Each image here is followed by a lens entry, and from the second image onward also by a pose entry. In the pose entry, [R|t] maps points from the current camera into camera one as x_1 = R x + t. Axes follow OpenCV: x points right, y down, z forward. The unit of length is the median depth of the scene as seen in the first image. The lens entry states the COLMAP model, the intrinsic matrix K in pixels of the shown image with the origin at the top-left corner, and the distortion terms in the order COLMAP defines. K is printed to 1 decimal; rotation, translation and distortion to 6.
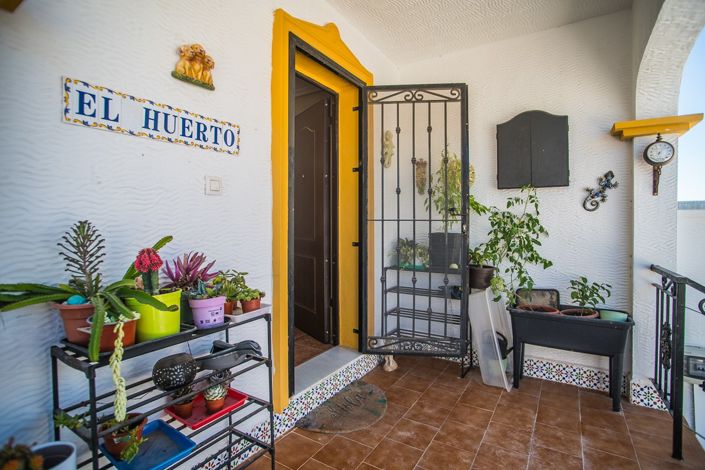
lens RADIAL K [[356.3, 0, 353.8], [0, 356.3, 229.6], [0, 0, 1]] dist [-0.031038, 0.001659]
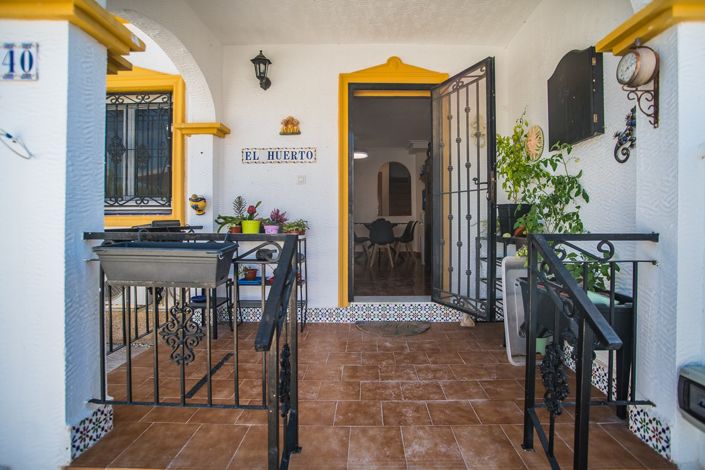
lens RADIAL K [[356.3, 0, 357.2], [0, 356.3, 224.0], [0, 0, 1]] dist [-0.031038, 0.001659]
pose [[0.502350, 0.009611, -0.864611, 1.148461], [-0.017586, 0.999845, 0.000897, 0.095117], [0.864486, 0.014755, 0.502441, 0.165661]]
